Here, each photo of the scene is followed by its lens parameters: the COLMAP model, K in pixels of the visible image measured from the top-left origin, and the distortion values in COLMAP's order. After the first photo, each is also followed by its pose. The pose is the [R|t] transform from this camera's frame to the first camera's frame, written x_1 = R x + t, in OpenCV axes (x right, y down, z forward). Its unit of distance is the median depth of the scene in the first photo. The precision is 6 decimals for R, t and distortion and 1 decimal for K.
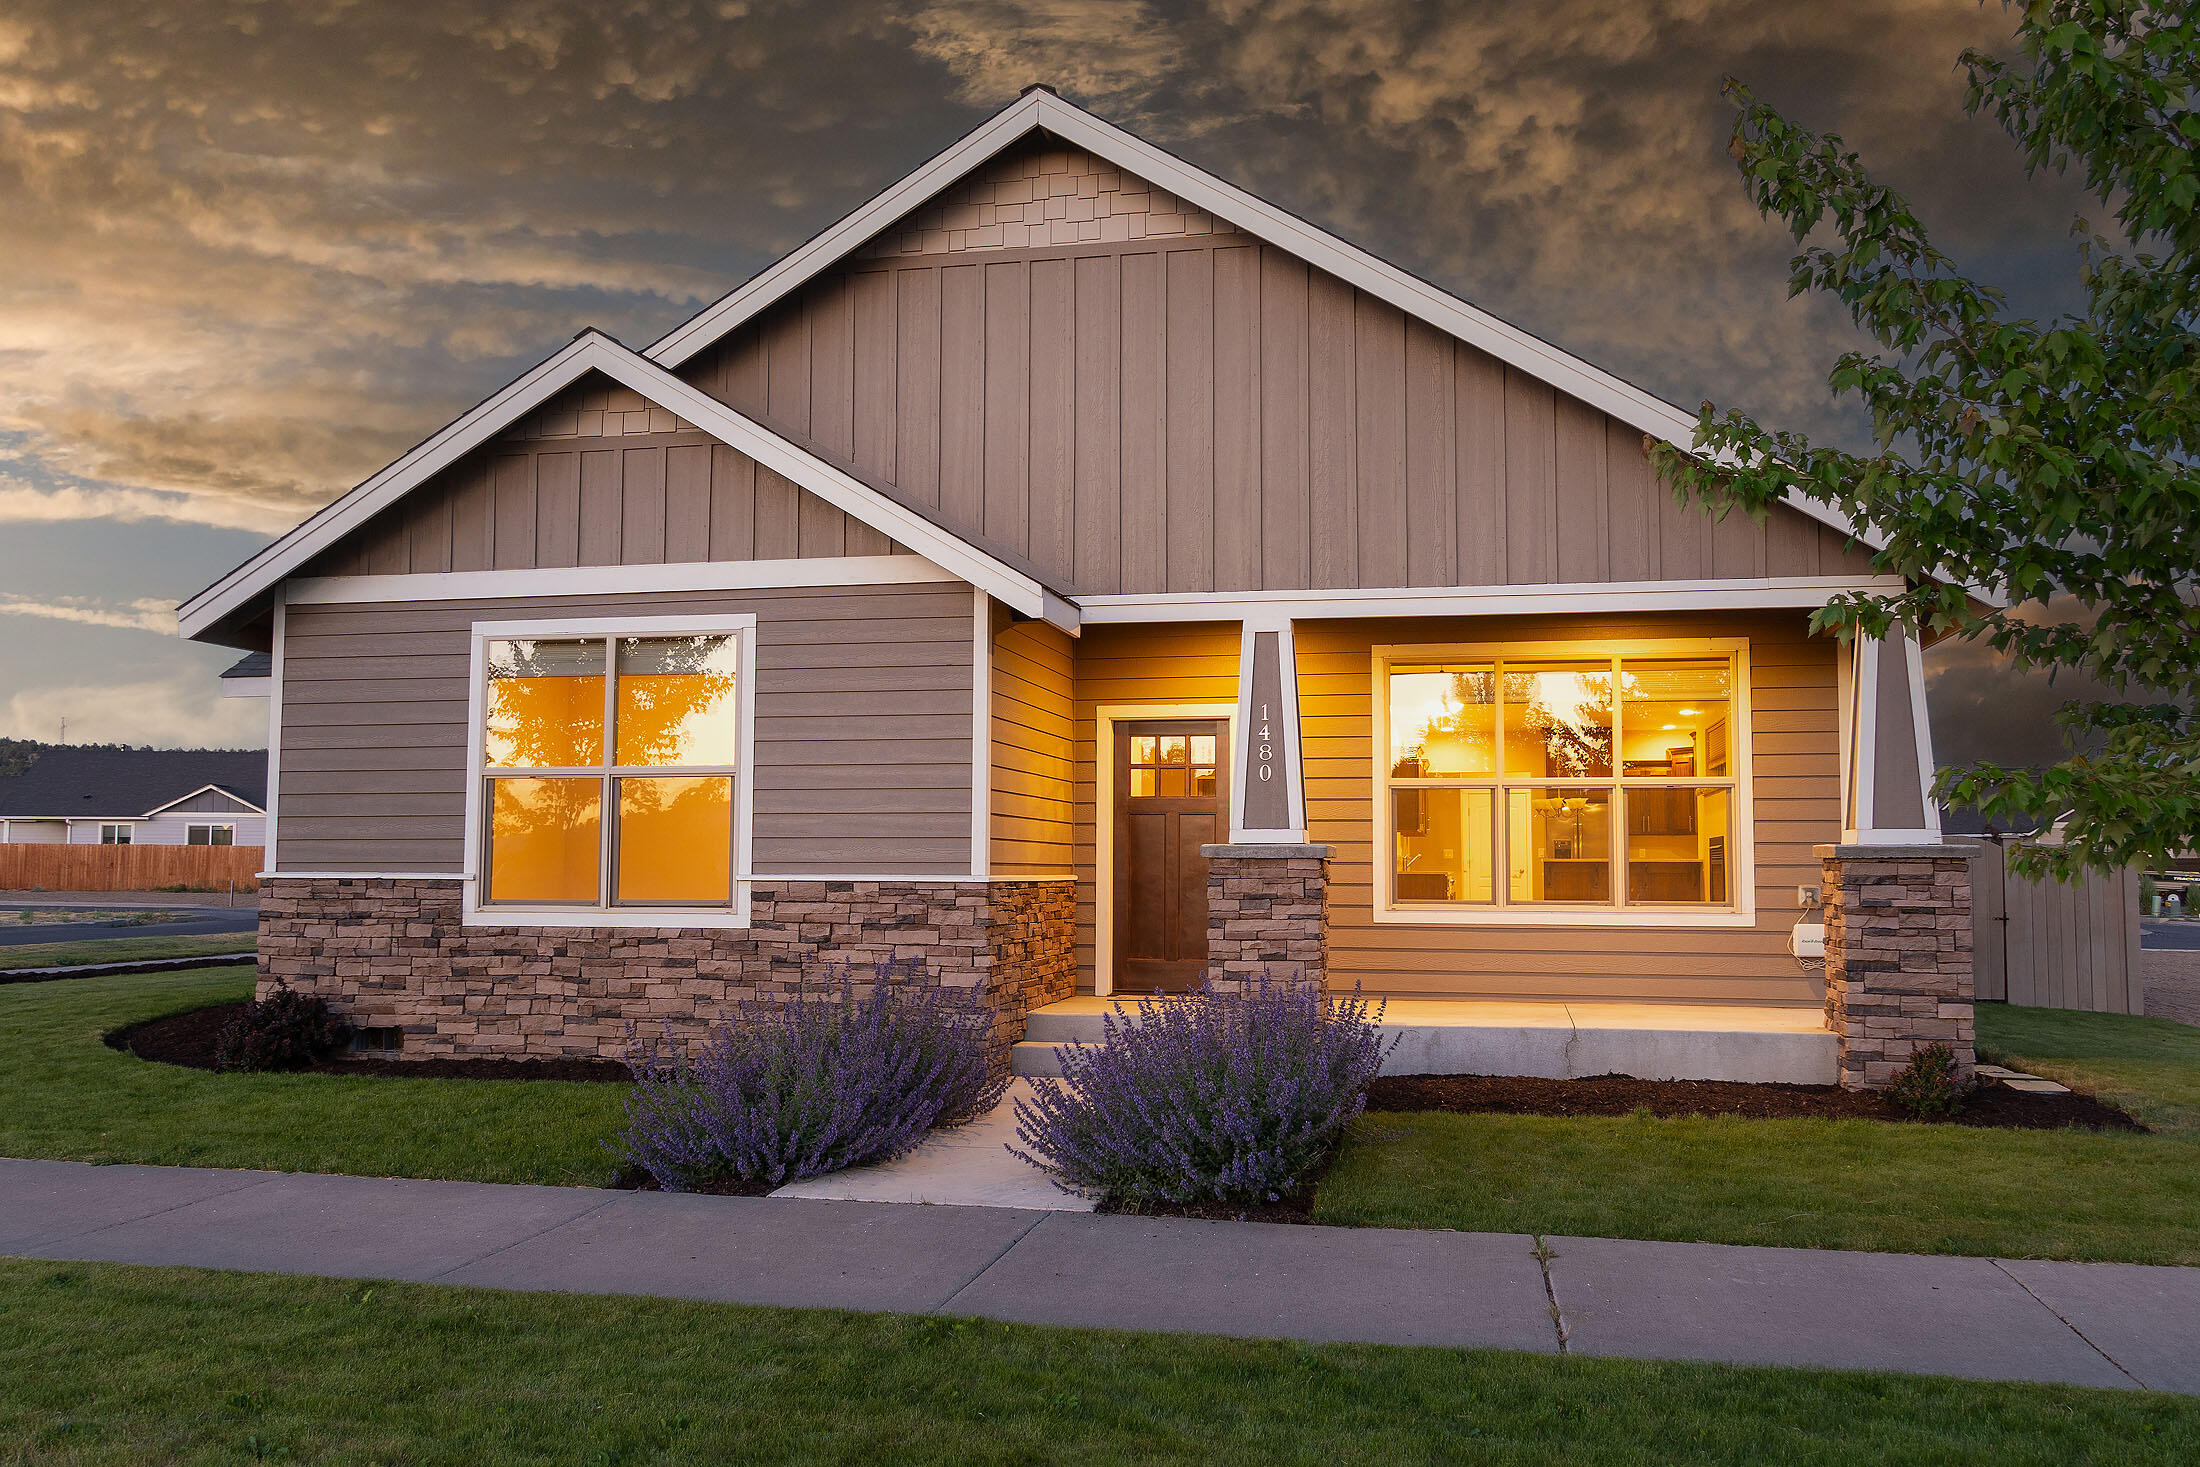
lens RADIAL K [[1898.2, 0, 1100.4], [0, 1898.2, 737.2], [0, 0, 1]] dist [0.007805, 0.003378]
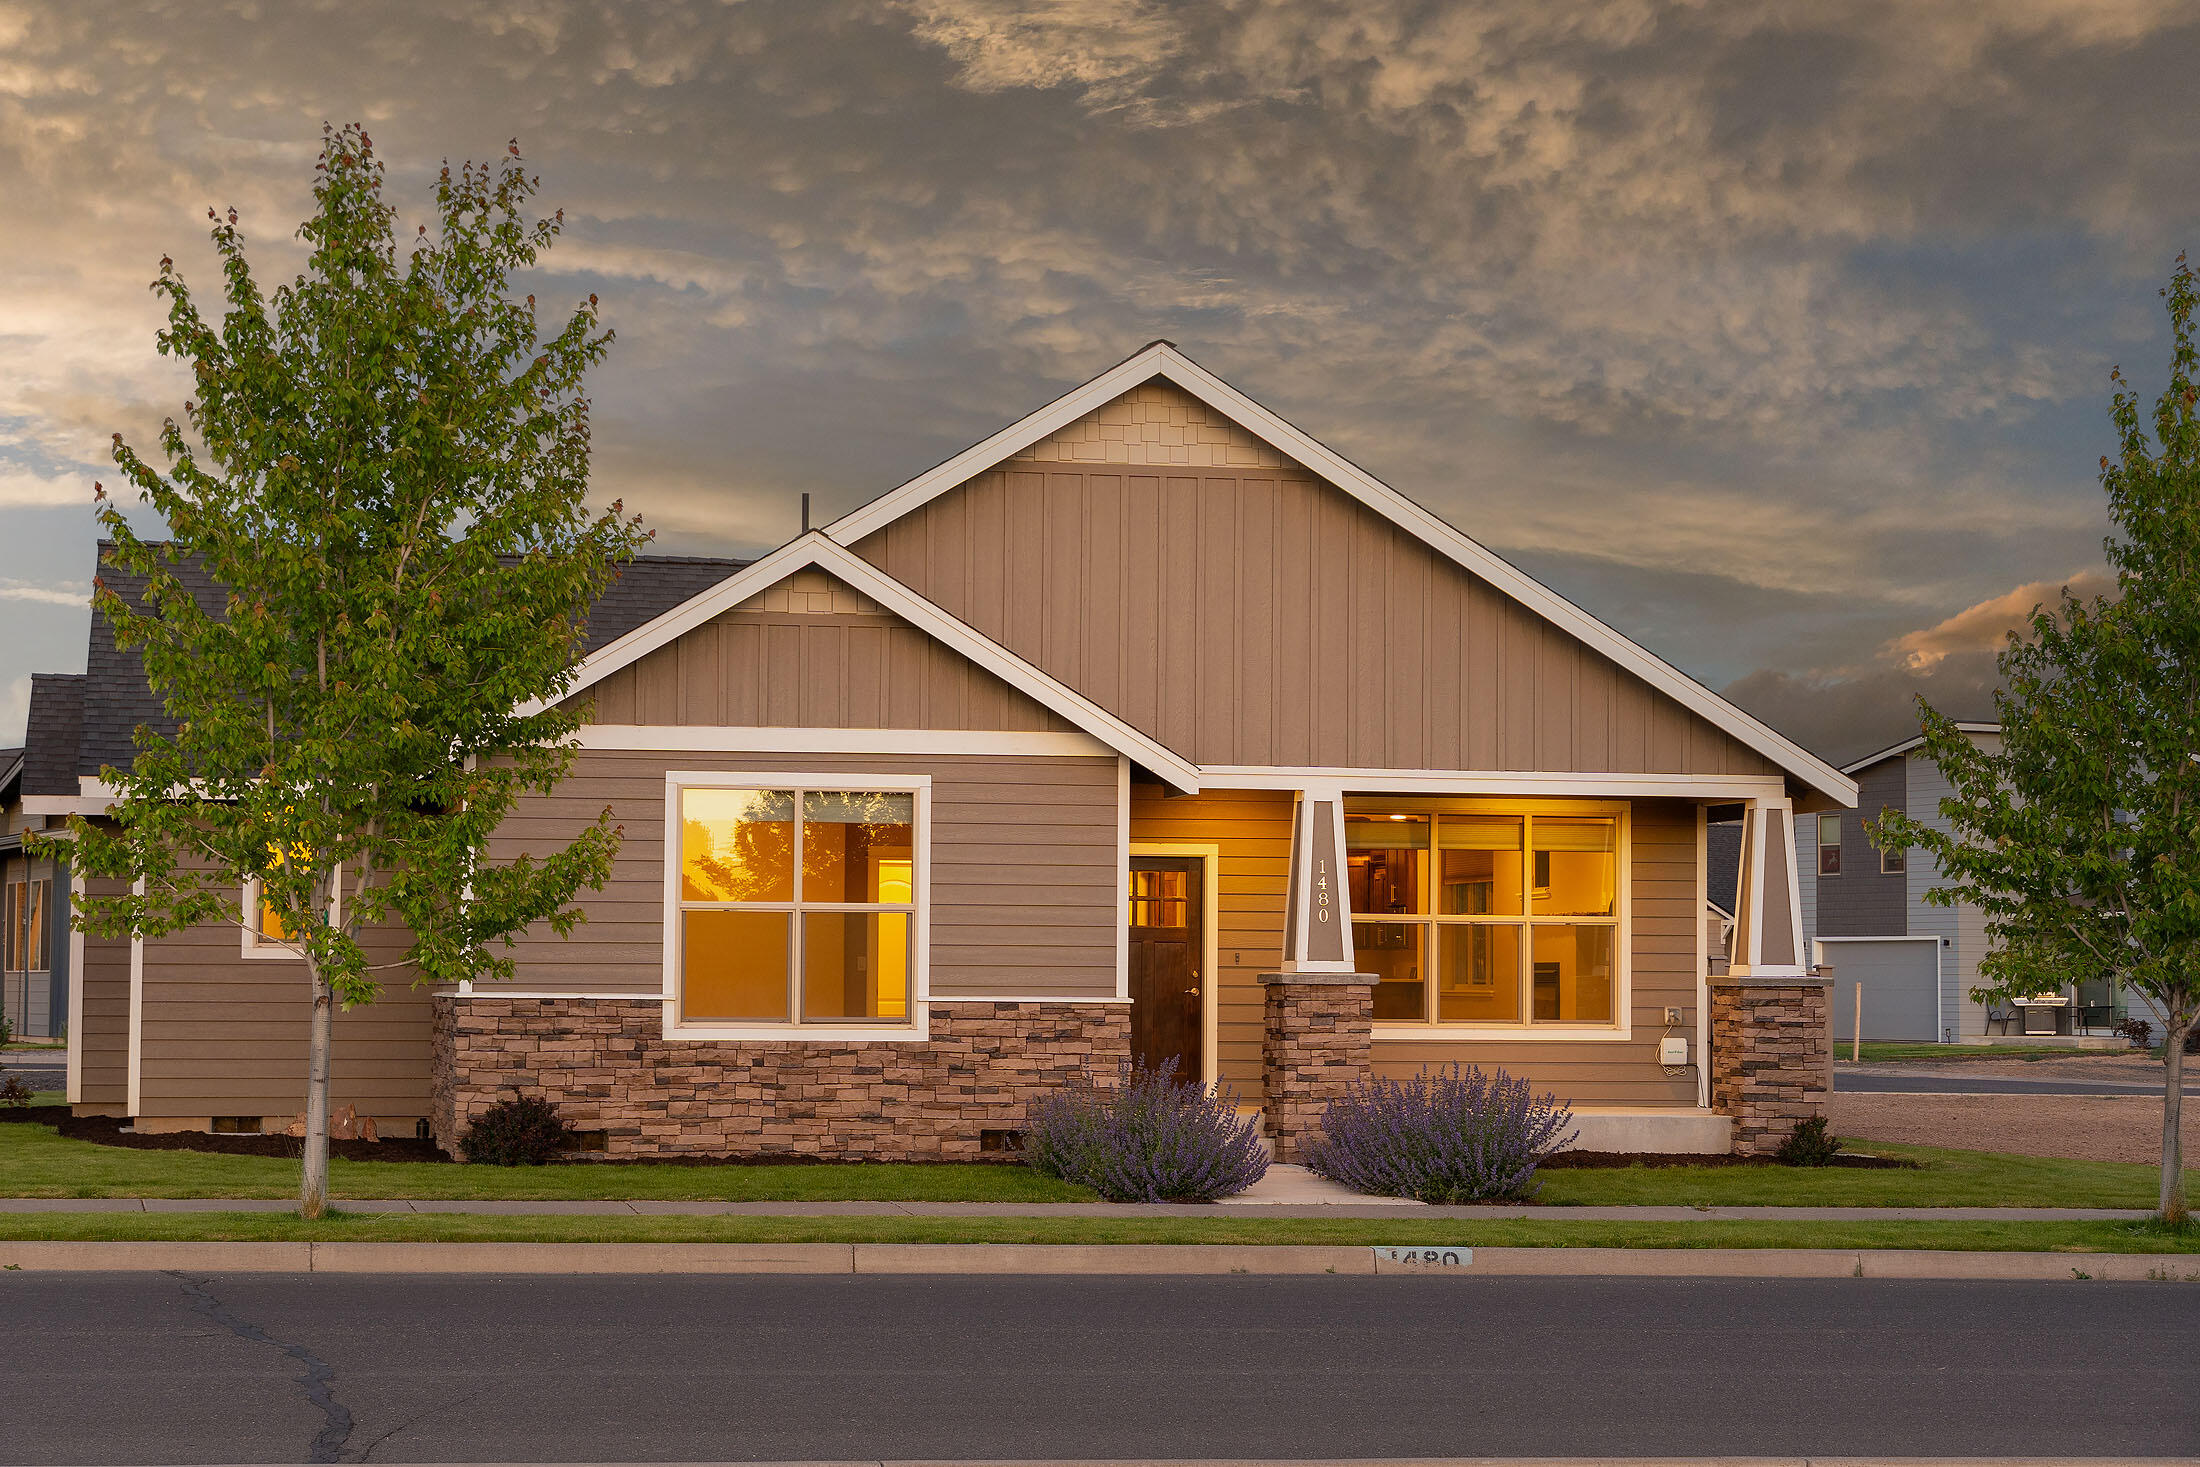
lens RADIAL K [[4368.8, 0, 1106.9], [0, 4368.8, 737.6], [0, 0, 1]] dist [0.044015, 0.000000]
pose [[0.915404, 0.026141, 0.401687, -1.179916], [-0.032508, 0.999431, 0.009040, -0.117204], [-0.401222, -0.021334, 0.915732, -1.539183]]
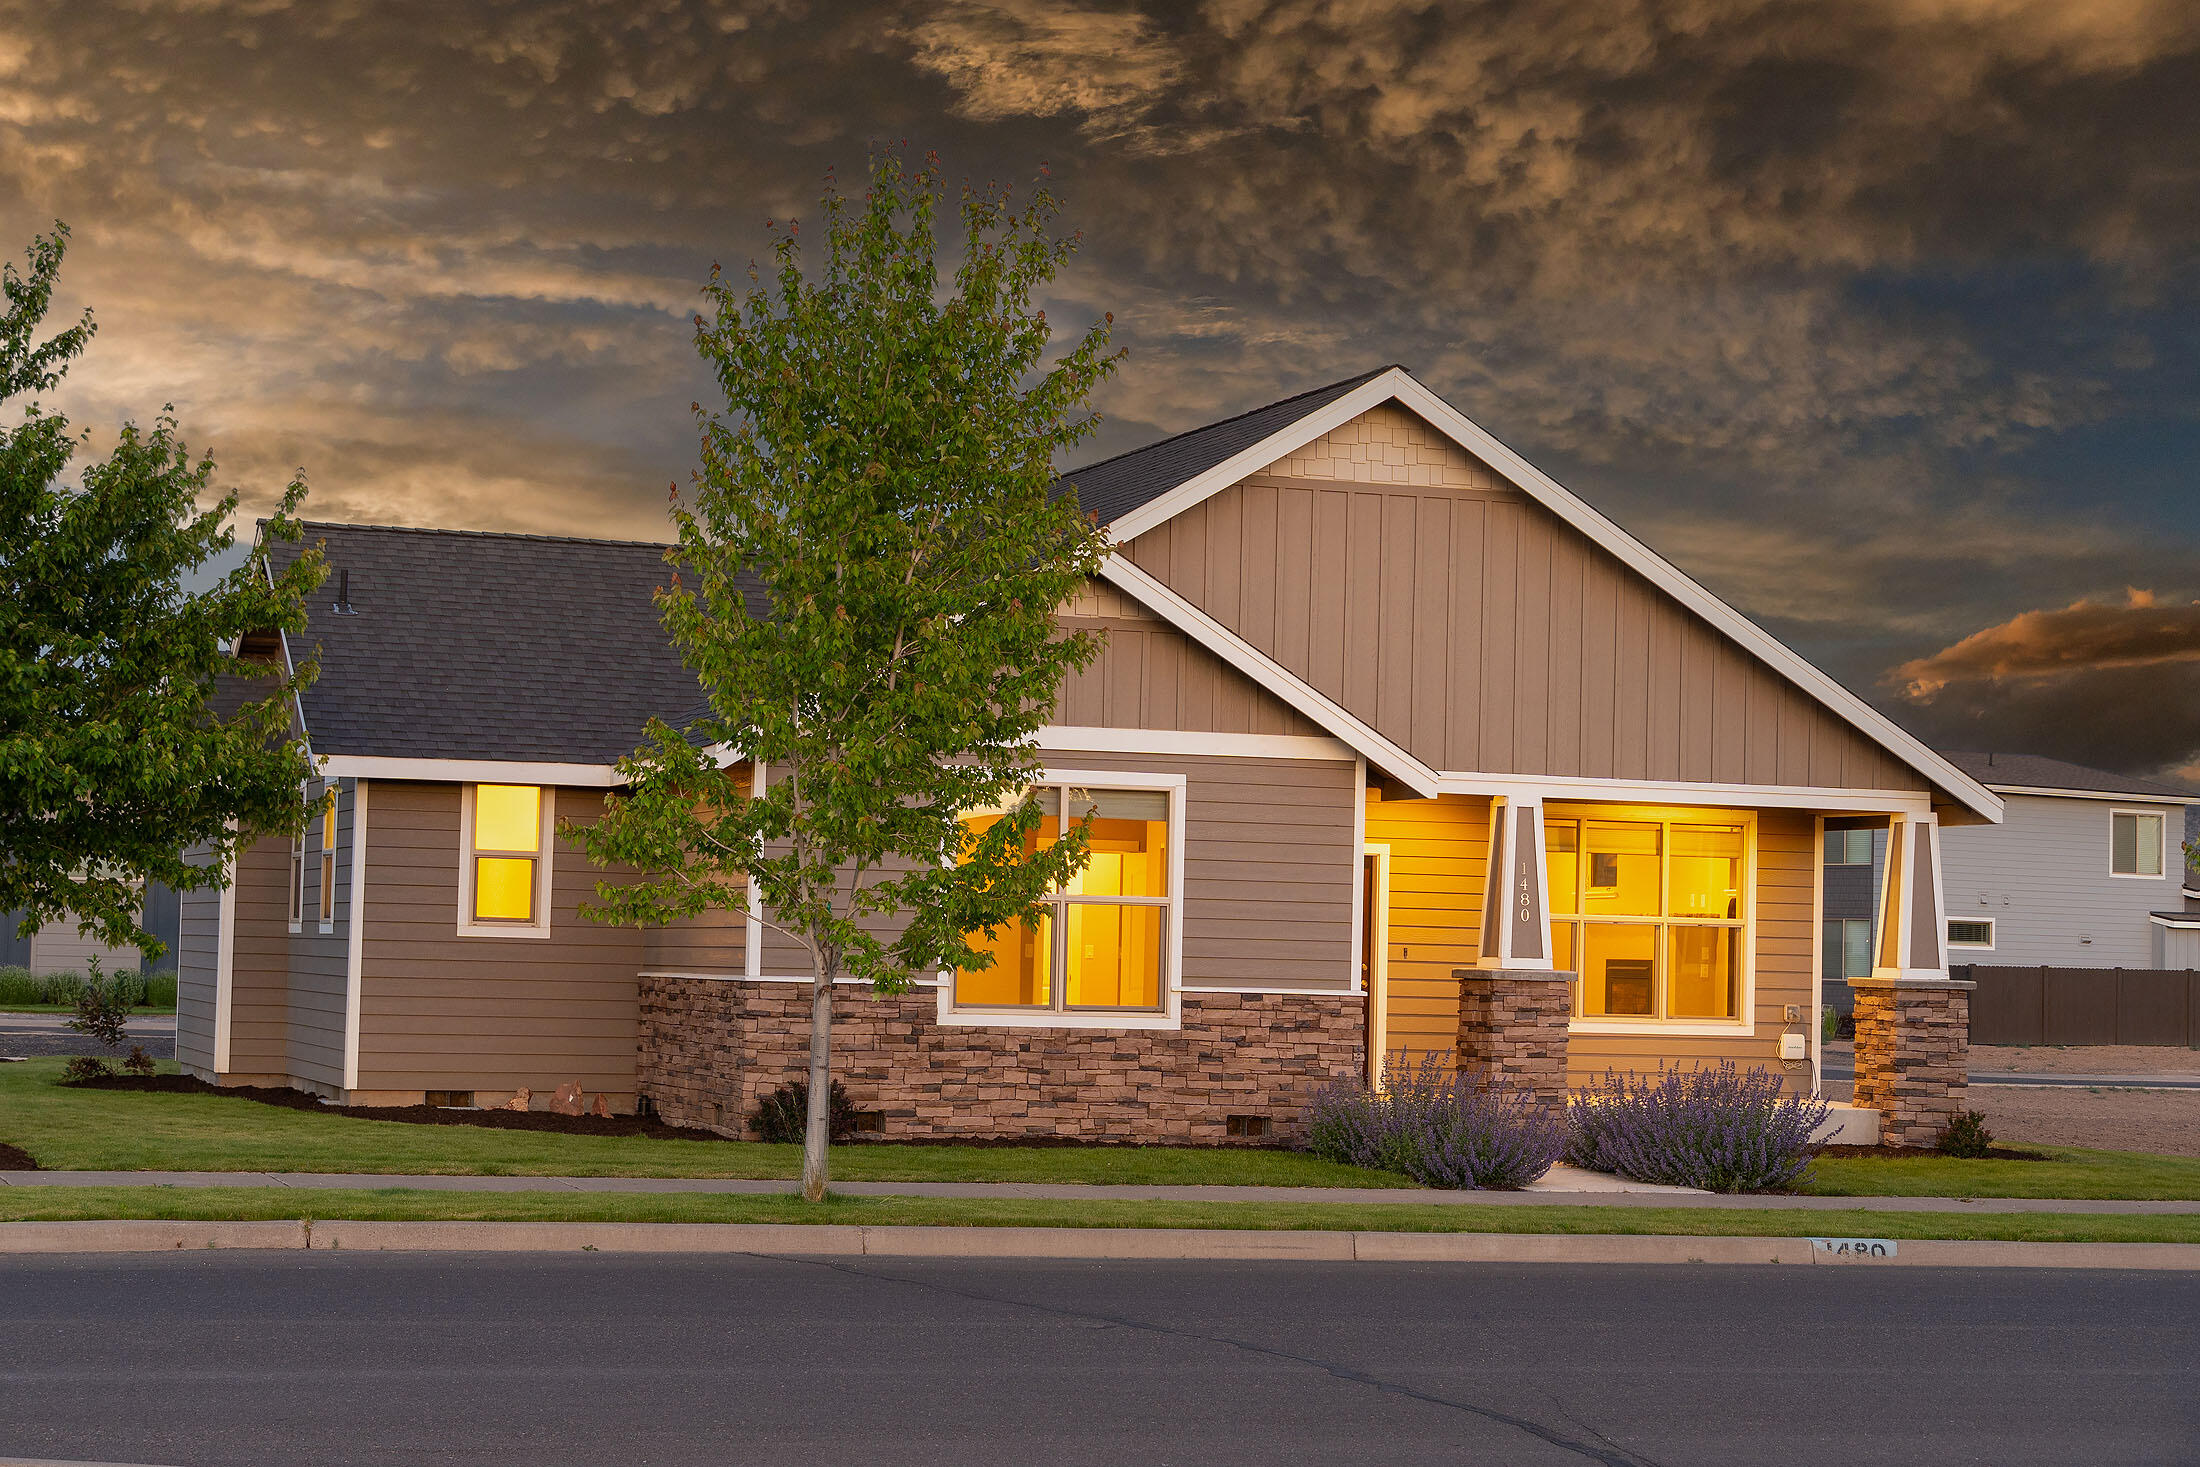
lens RADIAL K [[4154.6, 0, 1092.6], [0, 4154.6, 729.2], [0, 0, 1]] dist [0.021044, 0.000000]
pose [[0.855137, 0.046679, 0.516296, -1.635149], [-0.057998, 0.998300, 0.005805, -0.107250], [-0.515147, -0.034908, 0.856391, -1.281935]]
